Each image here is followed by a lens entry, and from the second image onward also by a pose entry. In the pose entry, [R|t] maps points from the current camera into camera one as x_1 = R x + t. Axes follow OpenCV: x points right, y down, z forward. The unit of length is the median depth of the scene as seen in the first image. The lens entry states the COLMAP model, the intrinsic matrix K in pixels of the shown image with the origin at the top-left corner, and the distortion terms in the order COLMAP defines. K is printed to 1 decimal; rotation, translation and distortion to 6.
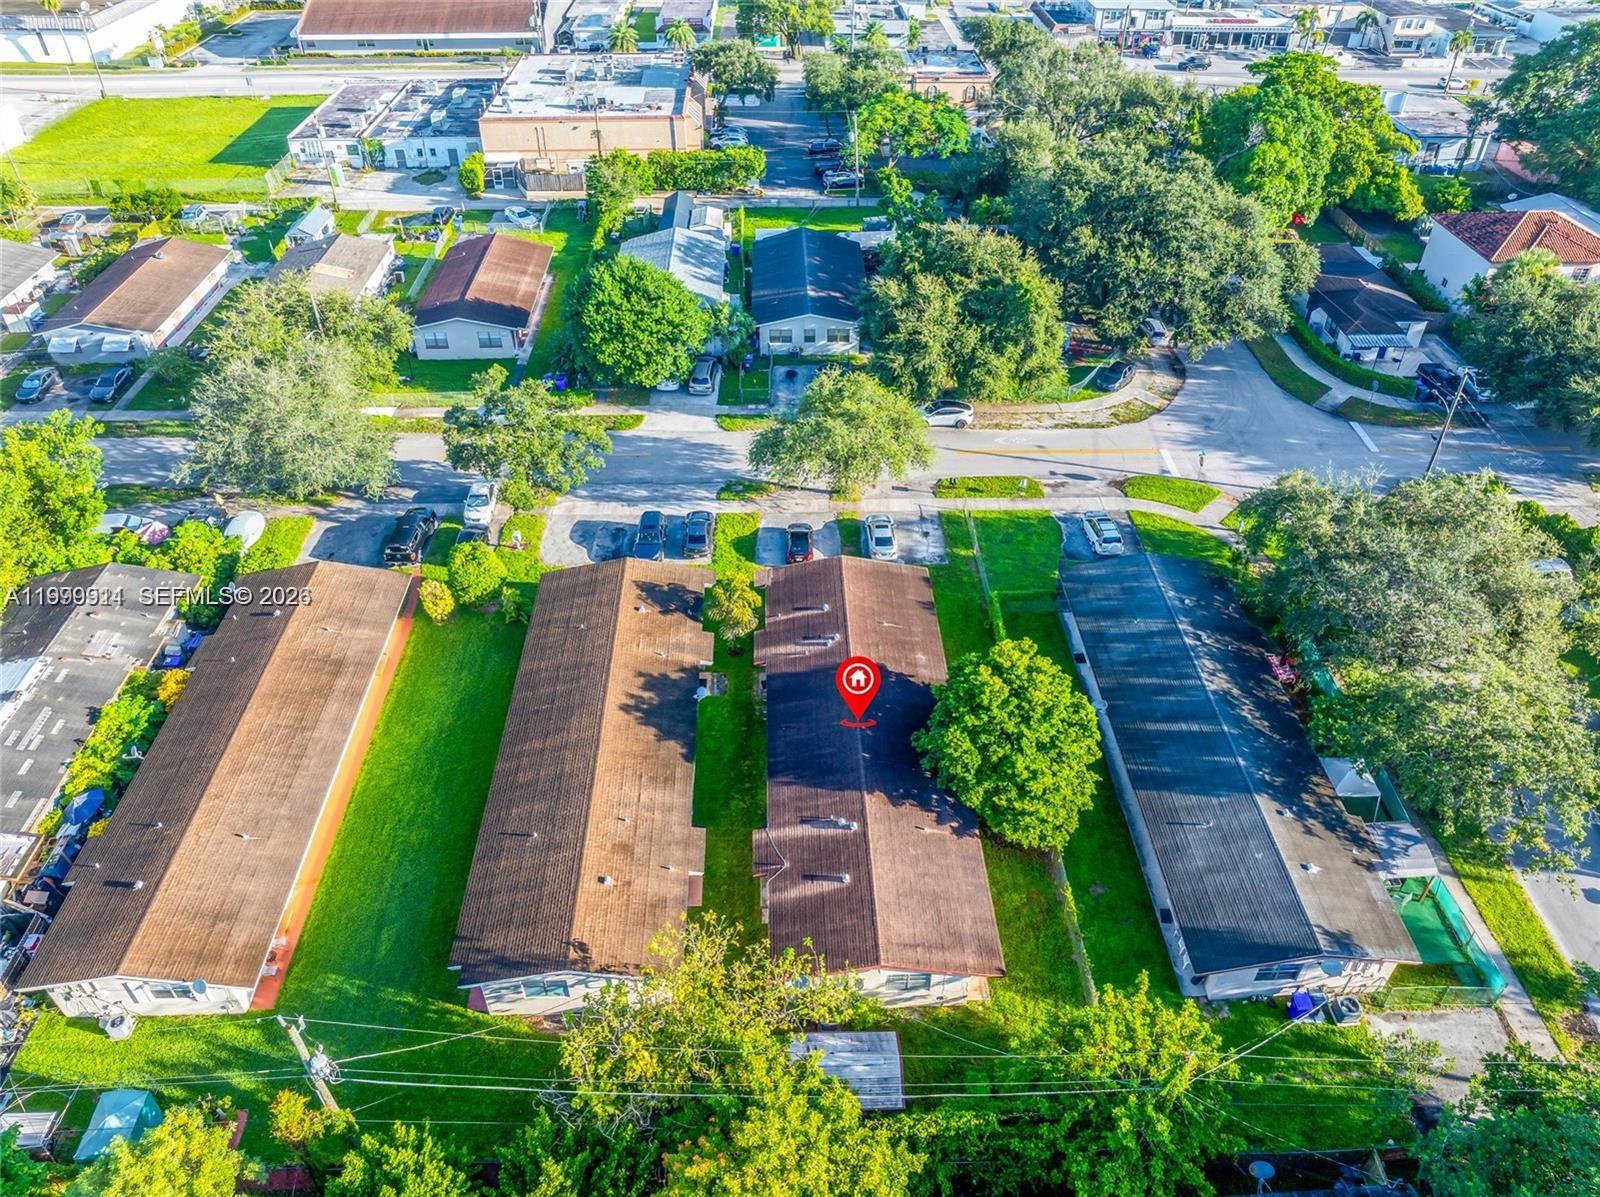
lens RADIAL K [[1122.7, 0, 806.0], [0, 1122.7, 593.3], [0, 0, 1]] dist [-0.041014, 0.003727]
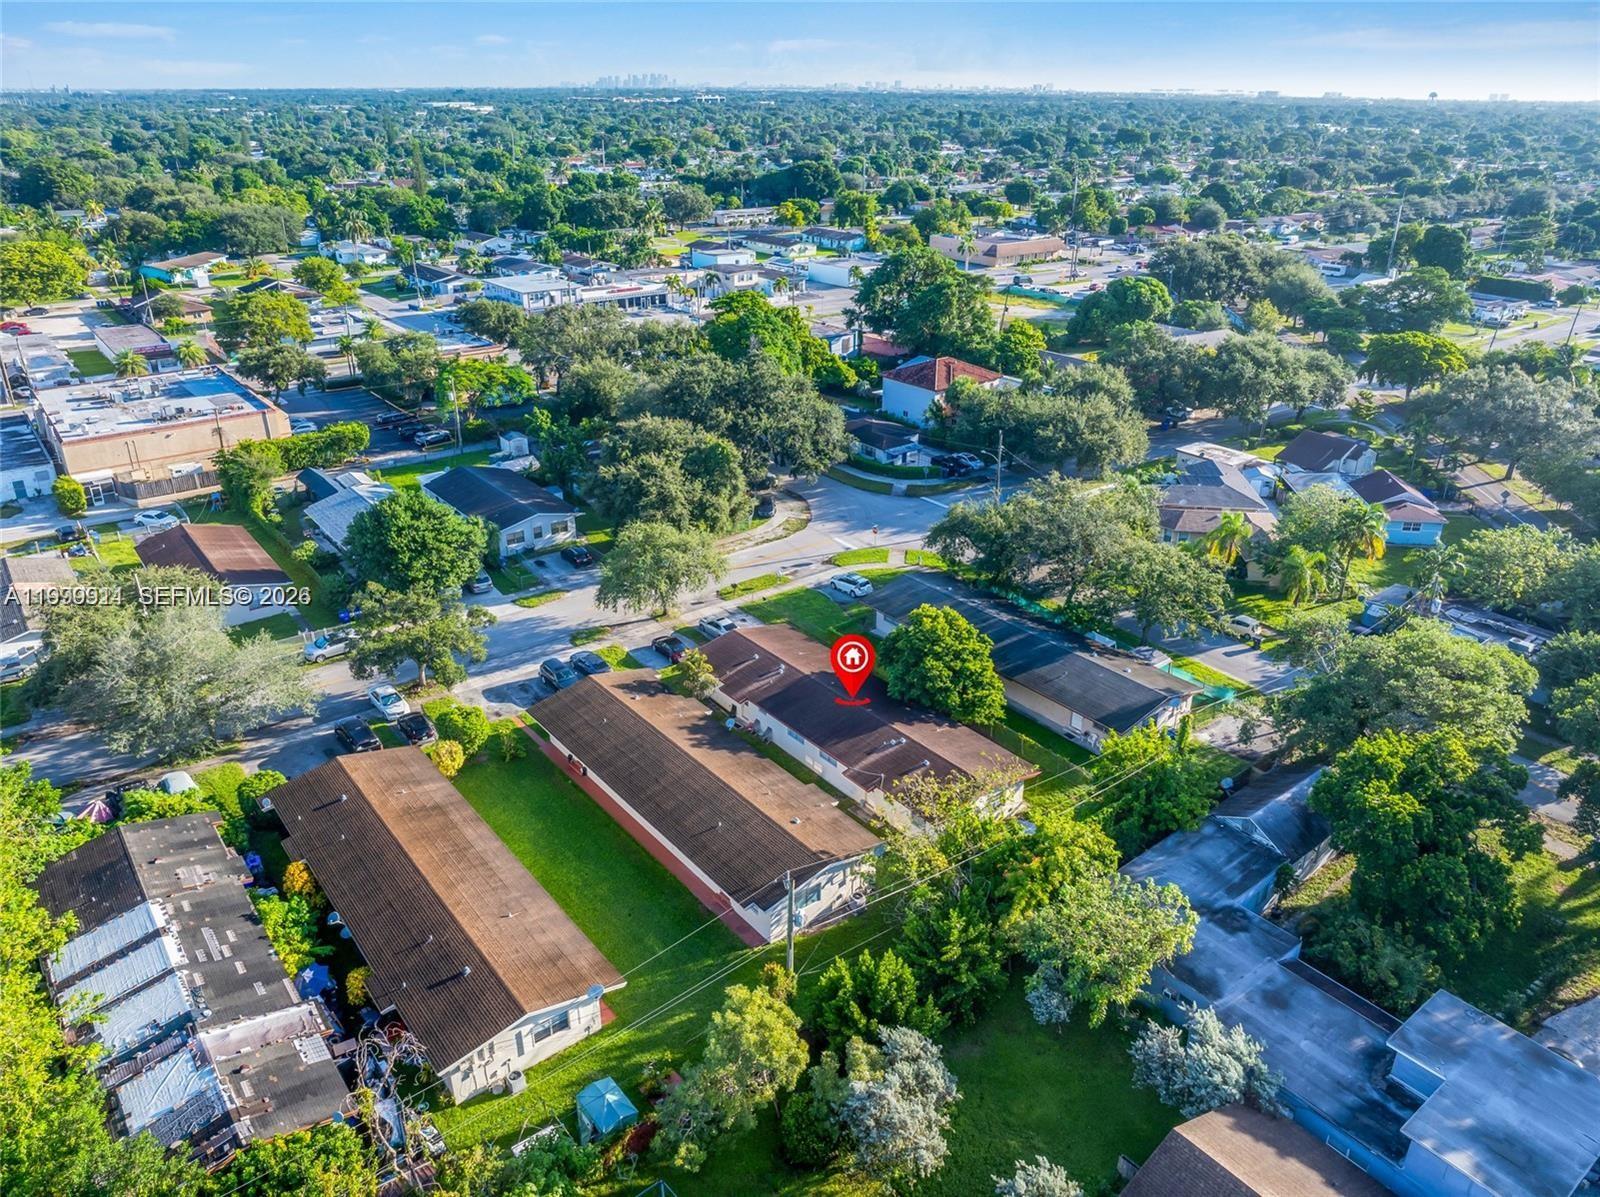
lens RADIAL K [[1122.7, 0, 806.0], [0, 1122.7, 593.3], [0, 0, 1]] dist [-0.041014, 0.003727]
pose [[0.805469, -0.245011, 0.539620, -0.456188], [0.368542, 0.920146, -0.132322, 0.101566], [-0.464109, 0.305453, 0.831445, -0.122709]]
